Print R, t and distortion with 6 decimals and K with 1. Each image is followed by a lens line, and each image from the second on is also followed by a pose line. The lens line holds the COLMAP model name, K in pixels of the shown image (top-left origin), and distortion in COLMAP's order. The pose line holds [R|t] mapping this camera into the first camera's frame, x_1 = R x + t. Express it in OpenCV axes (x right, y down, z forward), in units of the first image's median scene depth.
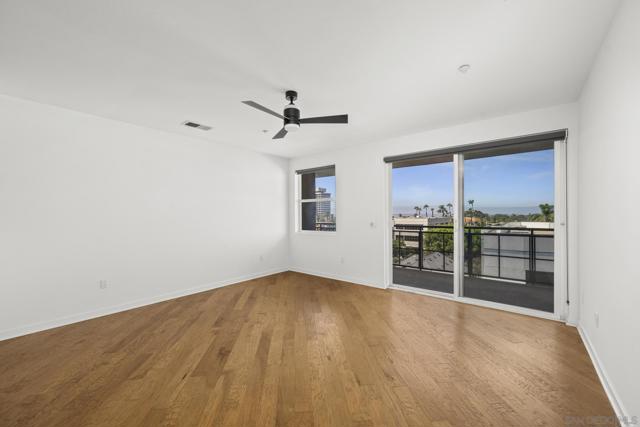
lens RADIAL K [[255.4, 0, 320.0], [0, 255.4, 211.8], [0, 0, 1]] dist [0.001040, 0.000289]
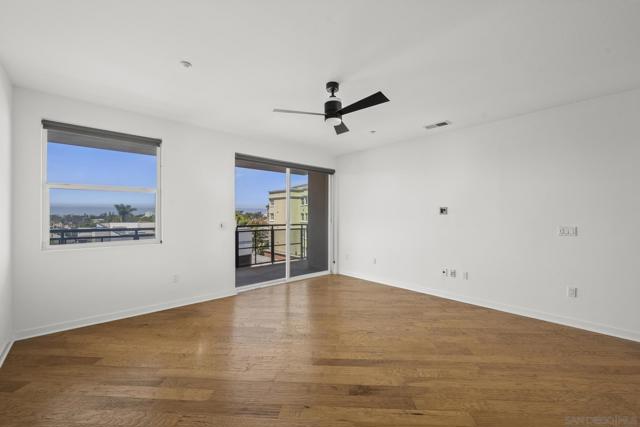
lens RADIAL K [[263.7, 0, 323.1], [0, 263.7, 213.5], [0, 0, 1]] dist [0.015519, 0.000057]
pose [[0.143528, 0.009163, 0.989604, -0.744110], [-0.014580, 0.999868, -0.007143, 0.010243], [-0.989539, -0.013403, 0.143643, 0.622883]]
